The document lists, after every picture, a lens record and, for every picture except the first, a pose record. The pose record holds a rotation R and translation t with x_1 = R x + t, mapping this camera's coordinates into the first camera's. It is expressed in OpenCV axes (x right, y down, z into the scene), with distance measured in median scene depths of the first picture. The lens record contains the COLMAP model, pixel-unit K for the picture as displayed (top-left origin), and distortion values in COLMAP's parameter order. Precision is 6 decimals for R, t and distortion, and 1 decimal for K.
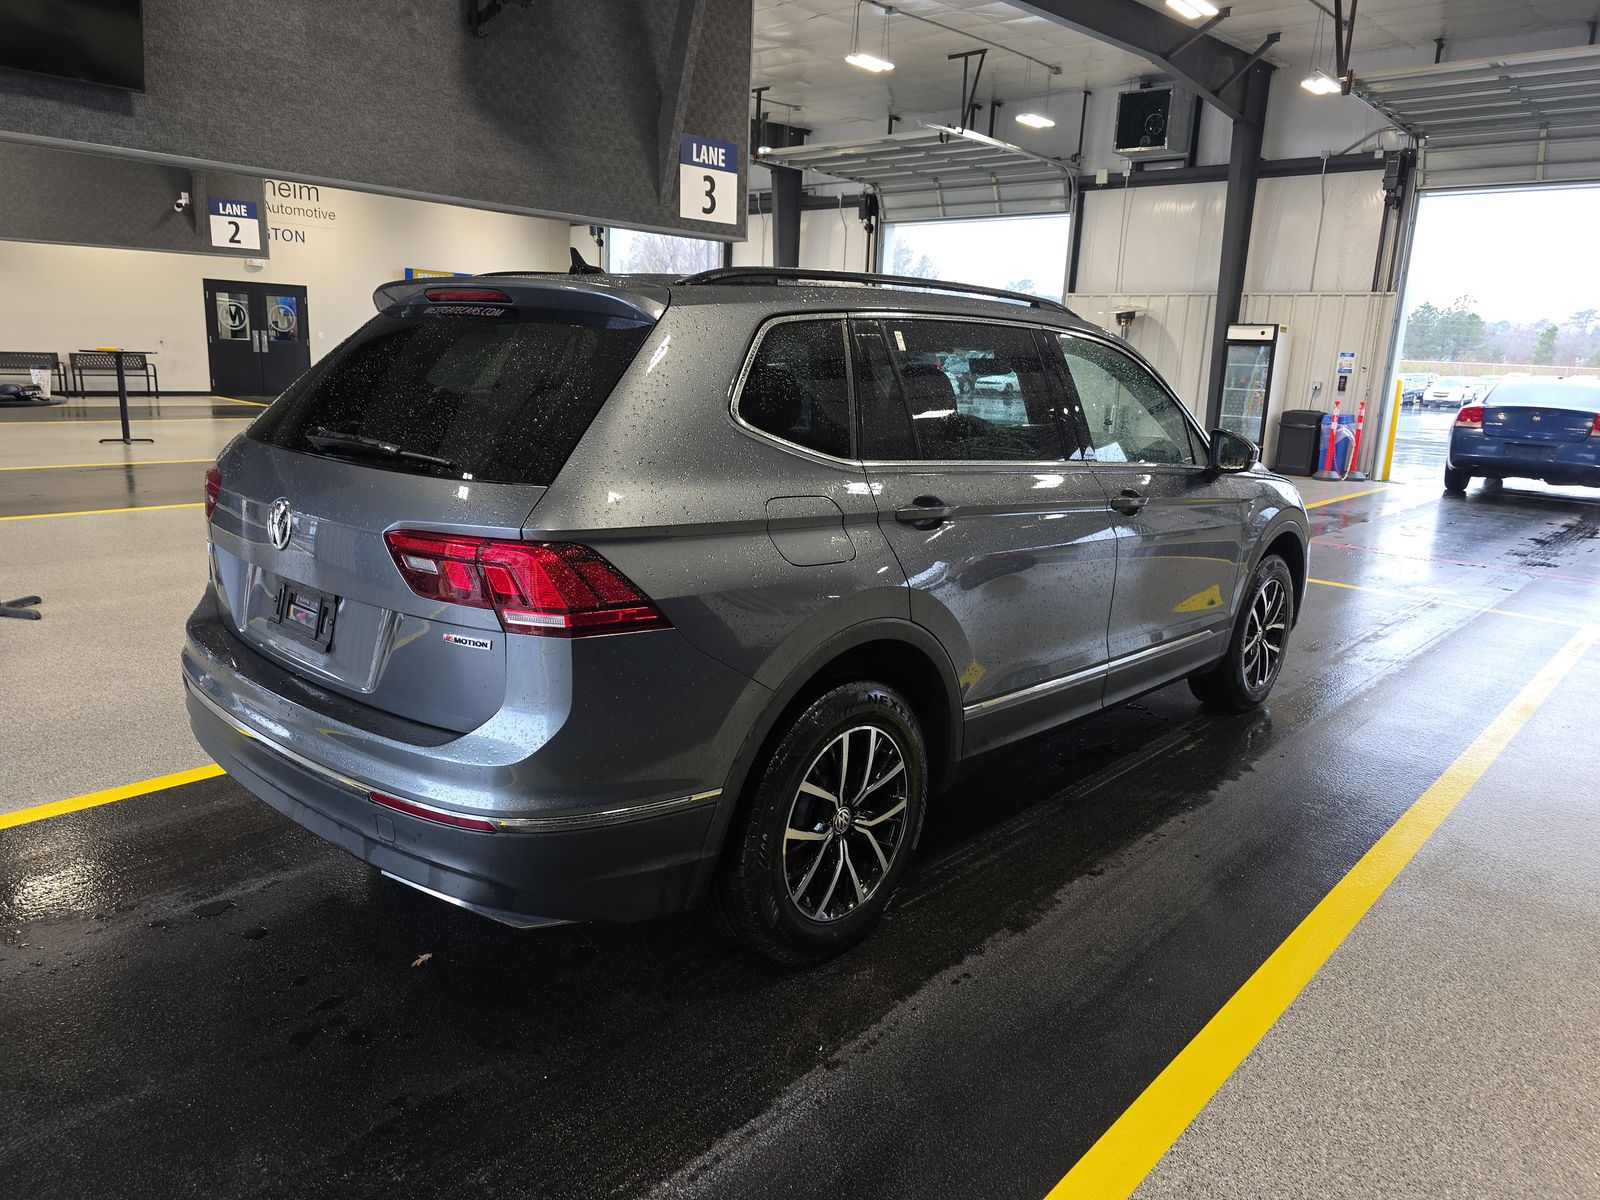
lens RADIAL K [[1124.1, 0, 800.0], [0, 1124.1, 600.0], [0, 0, 1]] dist [0.055615, -0.054037]
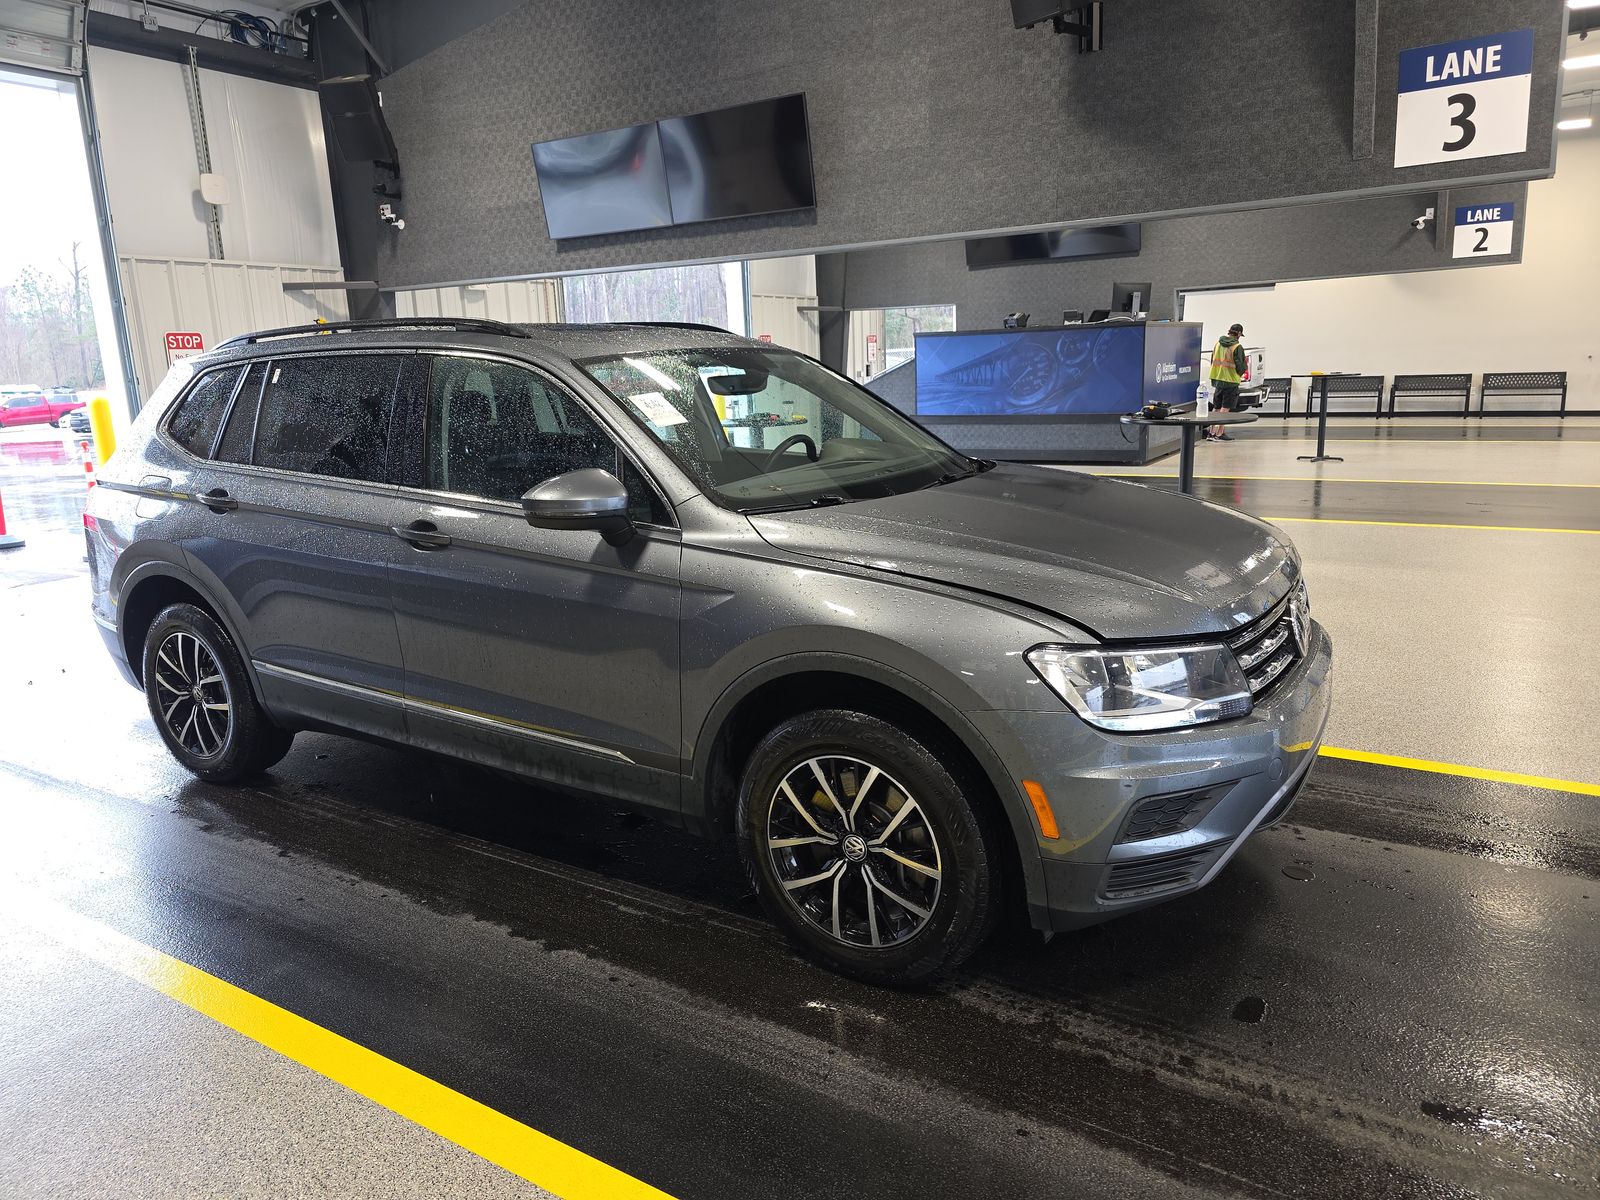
lens RADIAL K [[1124.1, 0, 800.0], [0, 1124.1, 600.0], [0, 0, 1]] dist [0.055615, -0.054037]
pose [[0.132154, 0.160088, -0.978216, 0.568830], [-0.175734, 0.975023, 0.135824, -0.097926], [0.975527, 0.153956, 0.156986, 0.533851]]
